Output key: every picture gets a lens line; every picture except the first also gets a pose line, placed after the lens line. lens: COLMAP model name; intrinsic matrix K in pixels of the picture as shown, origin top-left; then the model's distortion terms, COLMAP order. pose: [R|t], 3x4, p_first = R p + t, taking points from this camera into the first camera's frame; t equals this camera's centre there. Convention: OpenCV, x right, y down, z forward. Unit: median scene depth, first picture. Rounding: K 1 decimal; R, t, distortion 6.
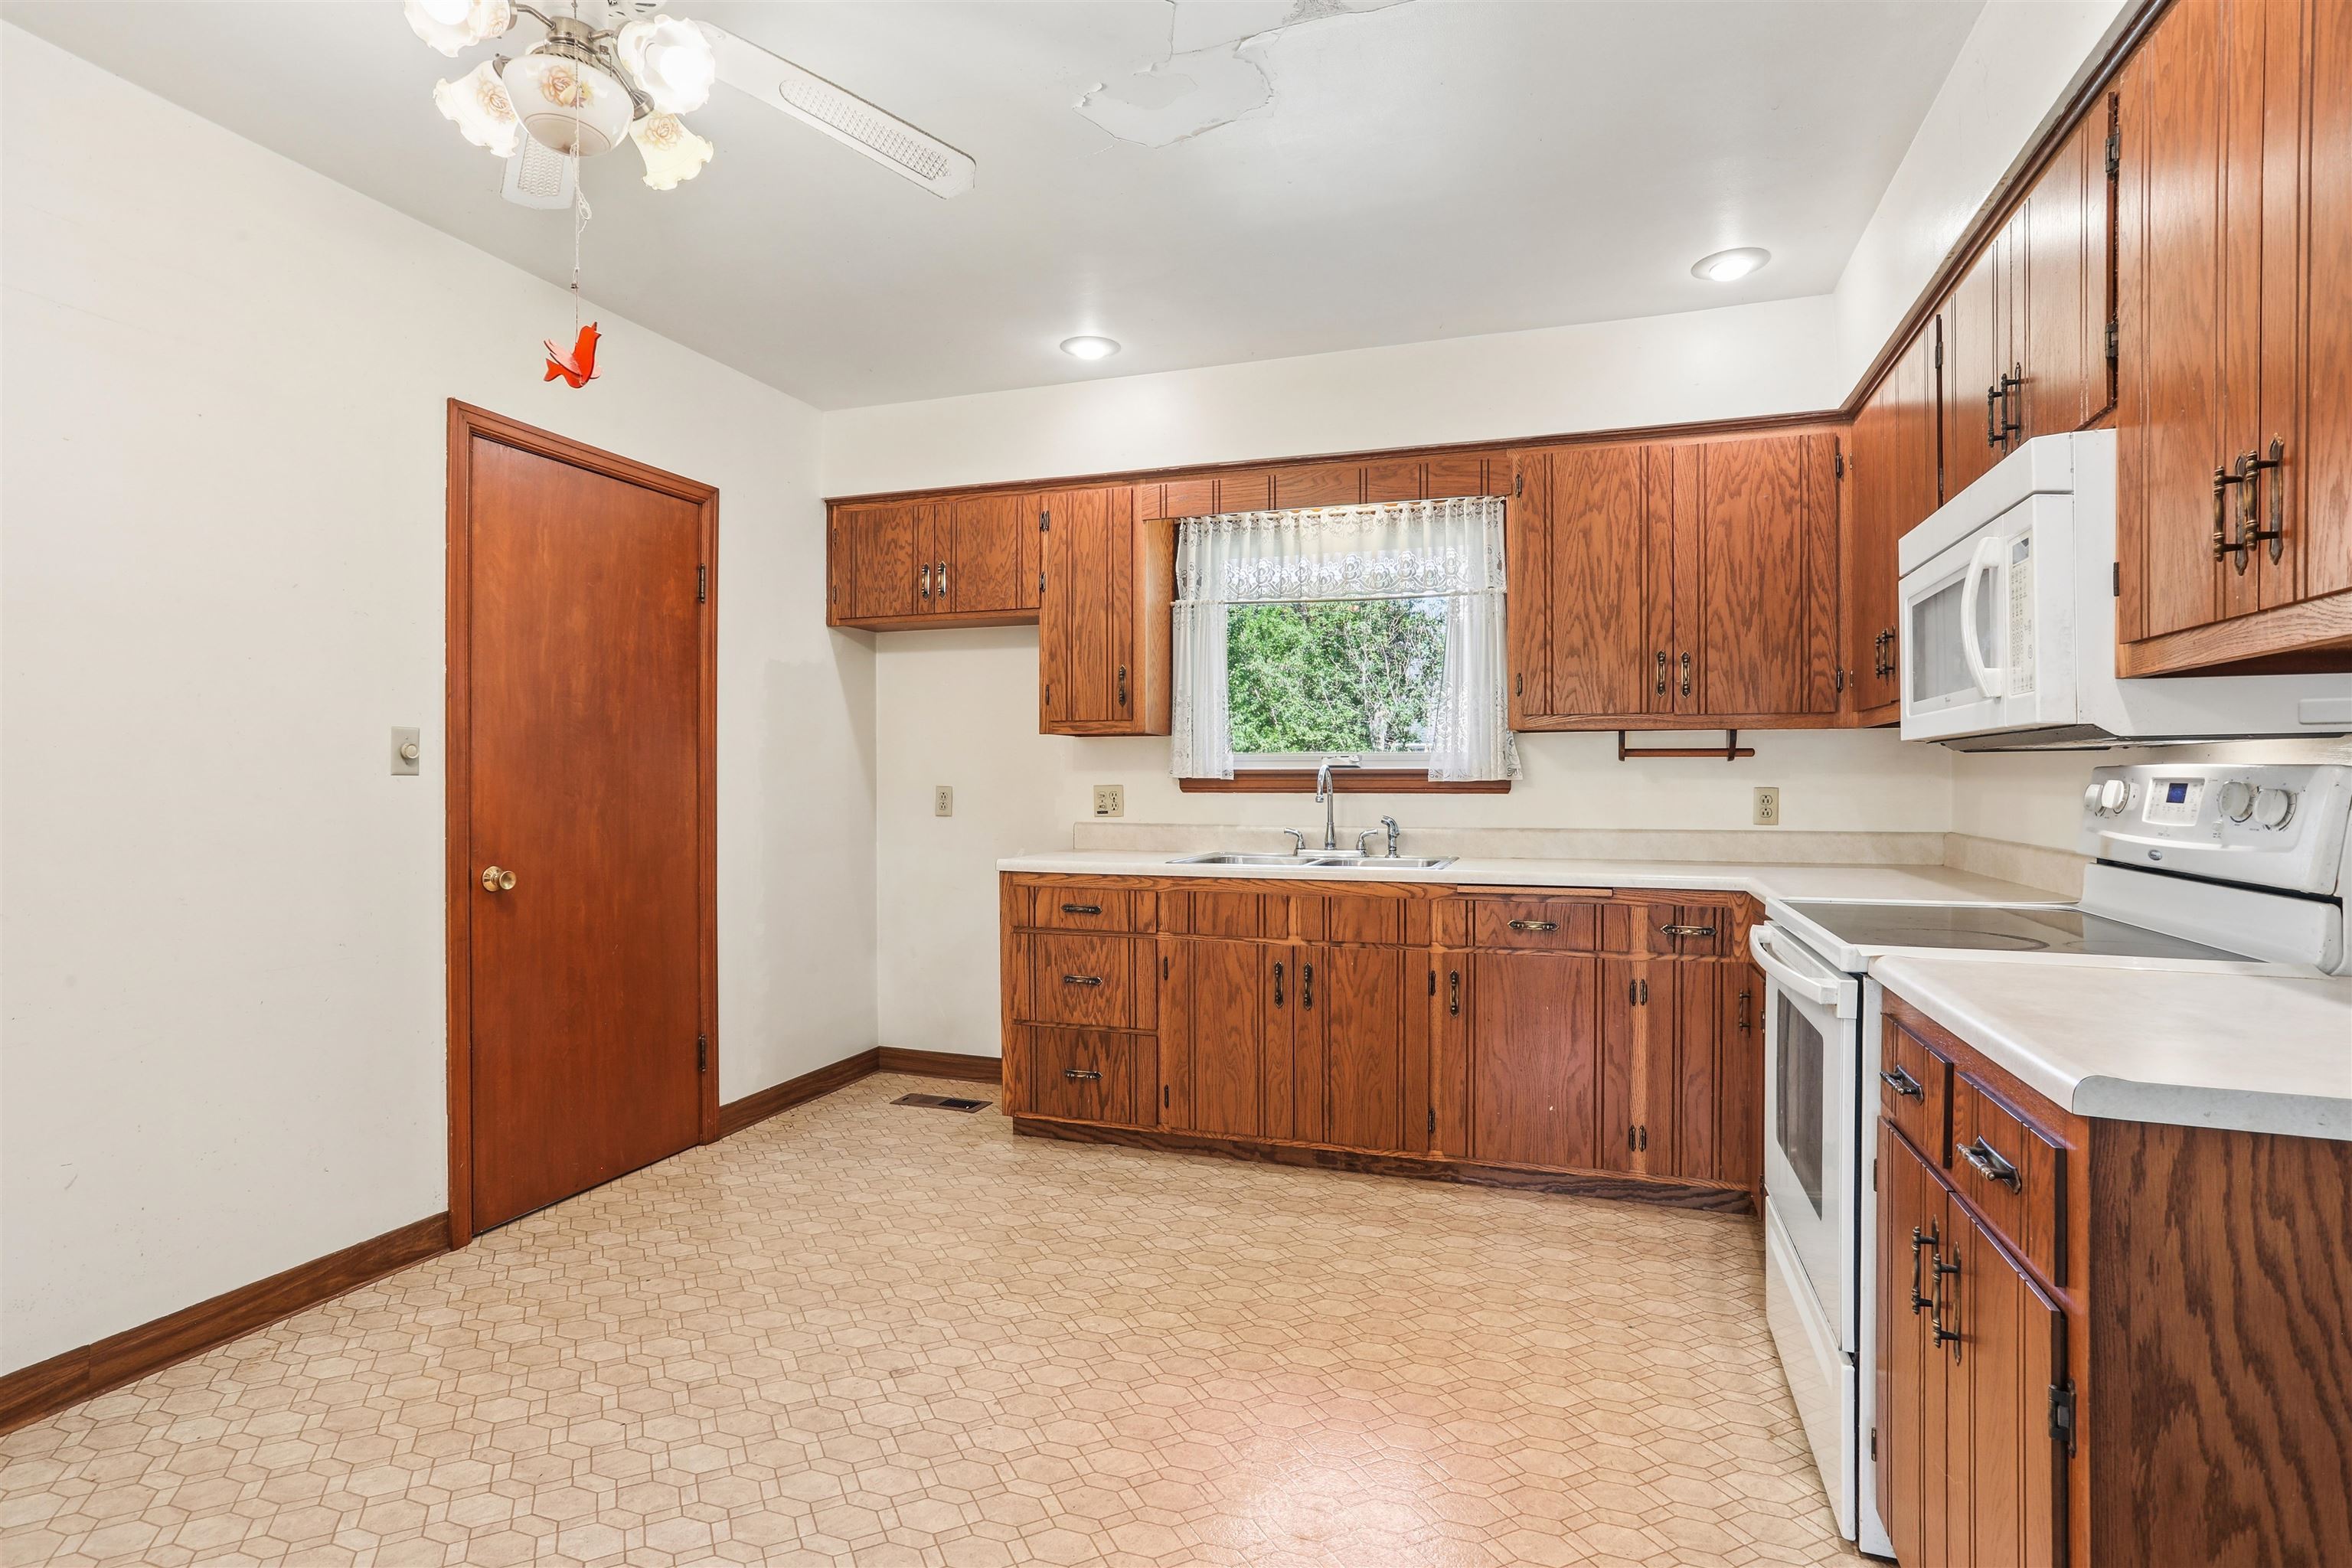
lens RADIAL K [[1175.7, 0, 1170.0], [0, 1175.7, 781.8], [0, 0, 1]] dist [-0.013123, 0.011386]
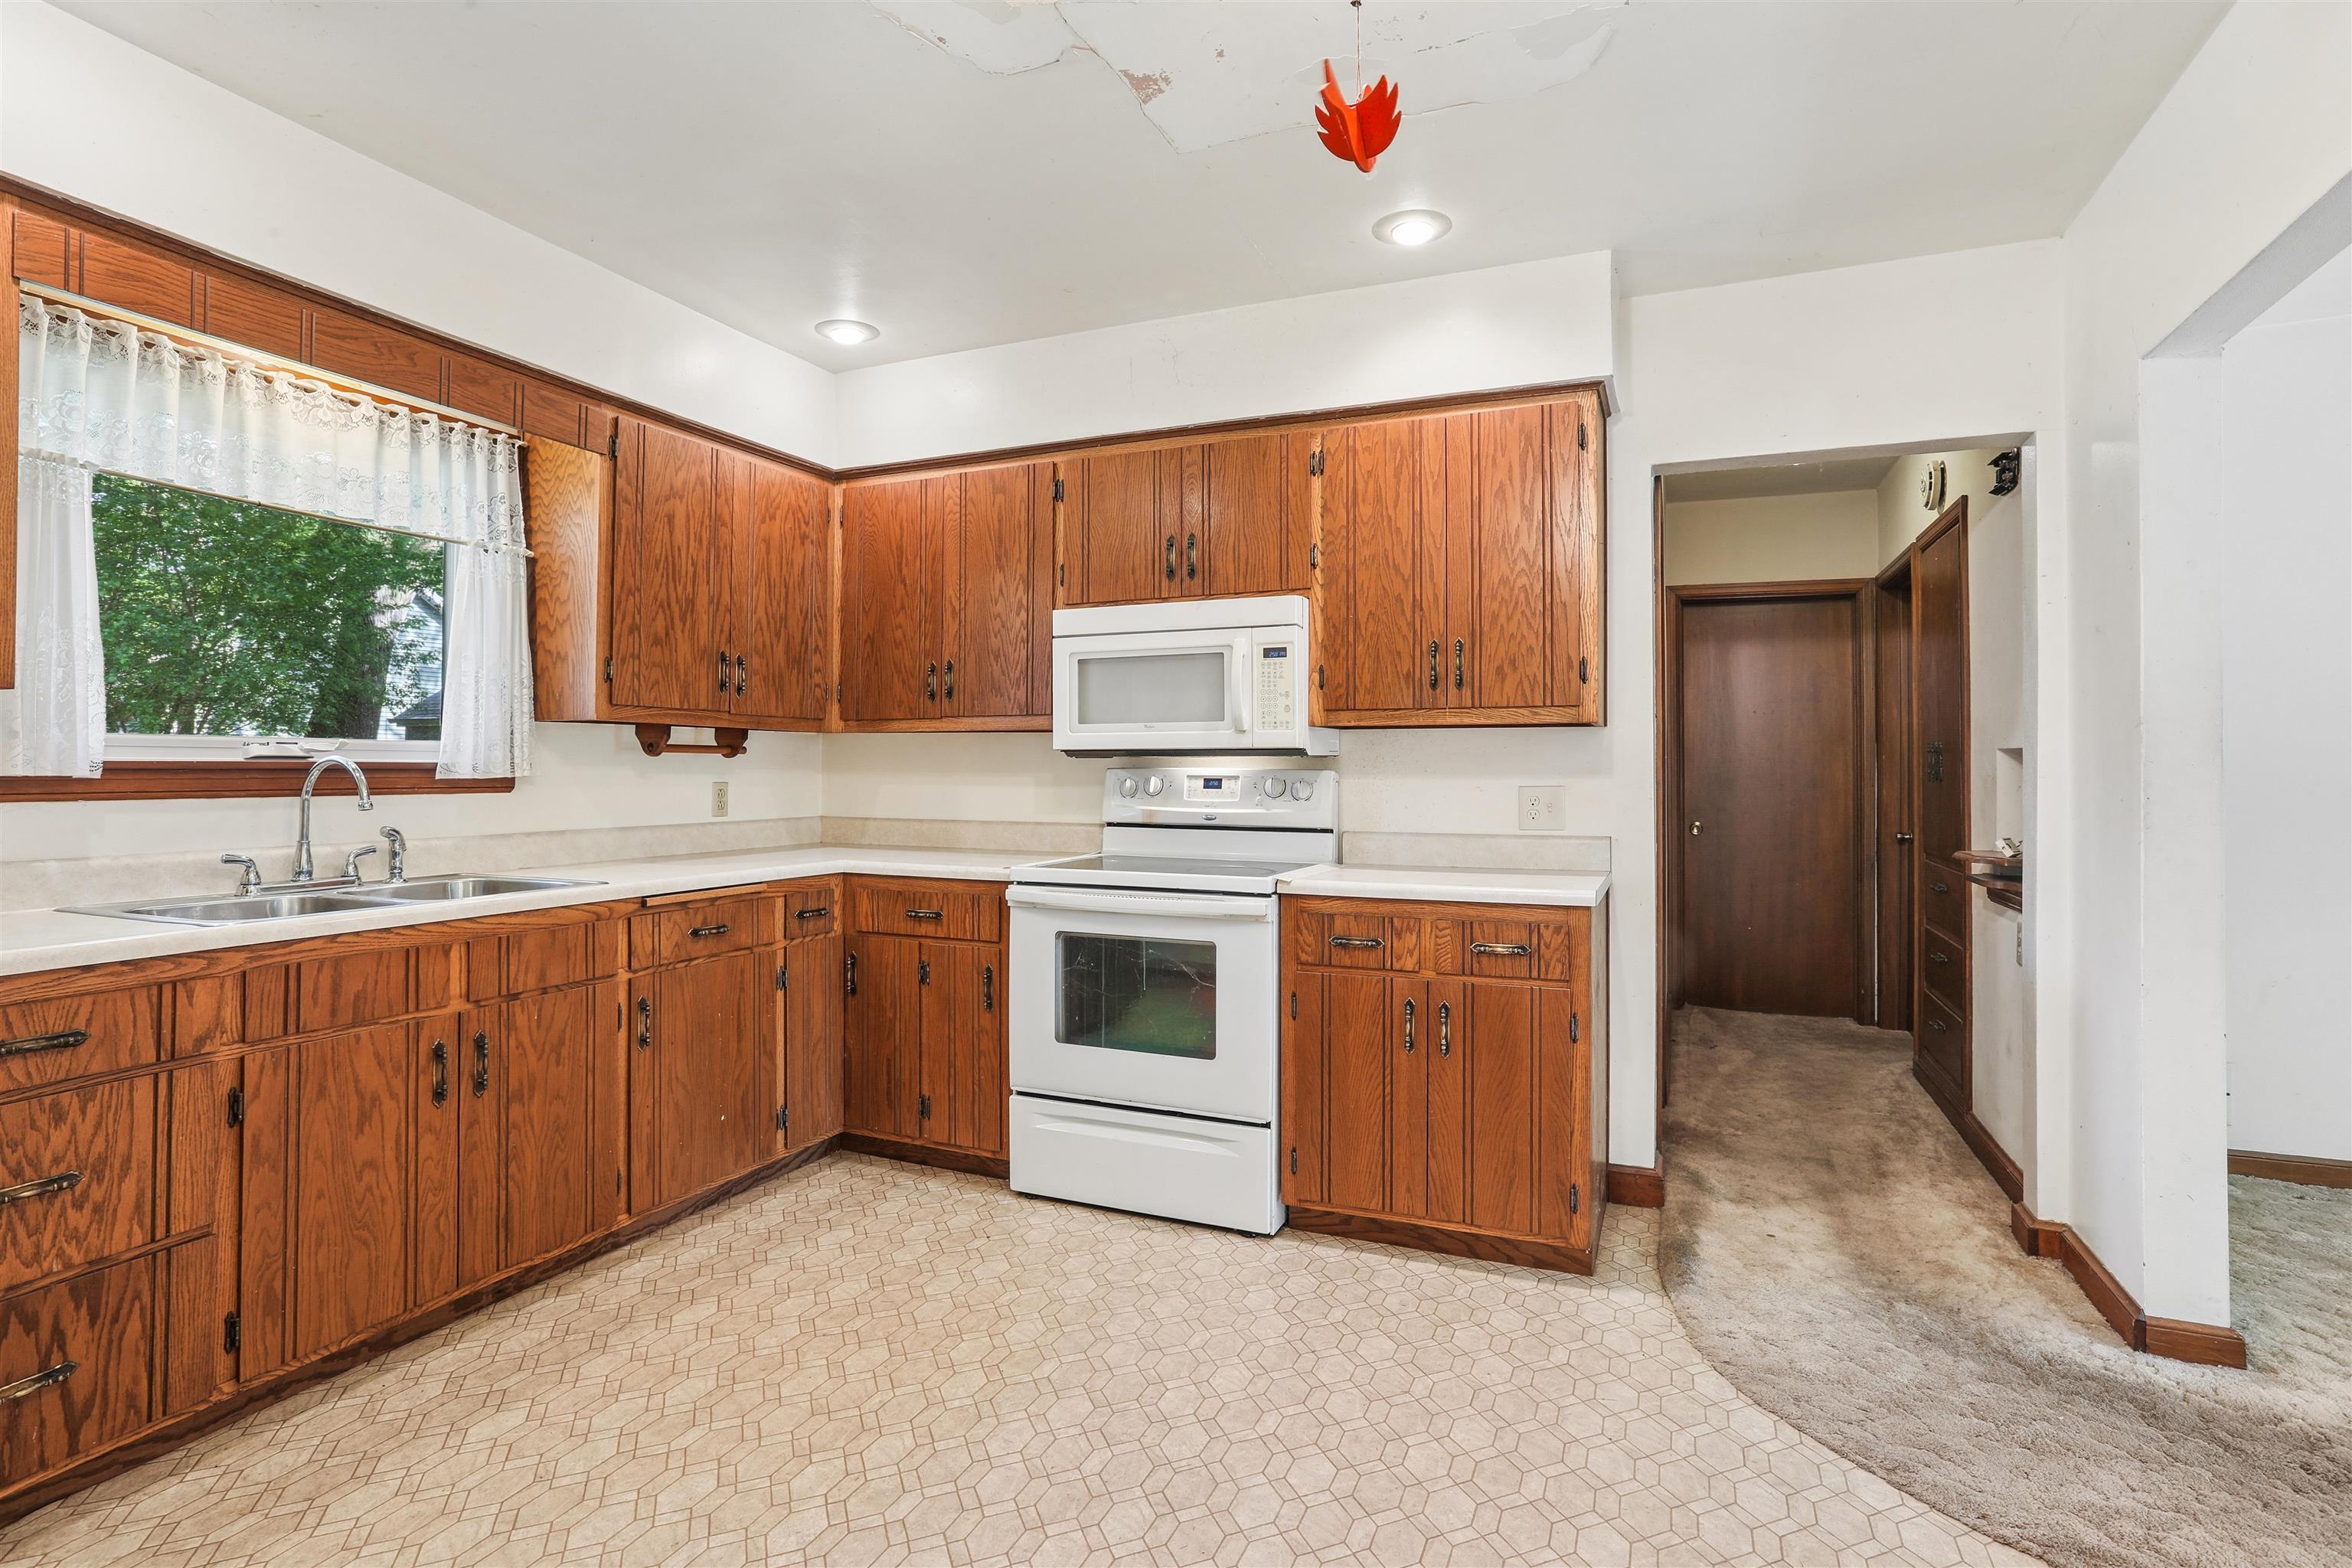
lens RADIAL K [[1175.7, 0, 1154.4], [0, 1175.7, 747.1], [0, 0, 1]] dist [-0.013123, 0.011386]
pose [[0.079964, 0.018329, 0.996629, -0.568237], [-0.000459, 0.999831, -0.018351, -0.007823], [-0.996798, 0.001010, 0.079959, 0.527422]]
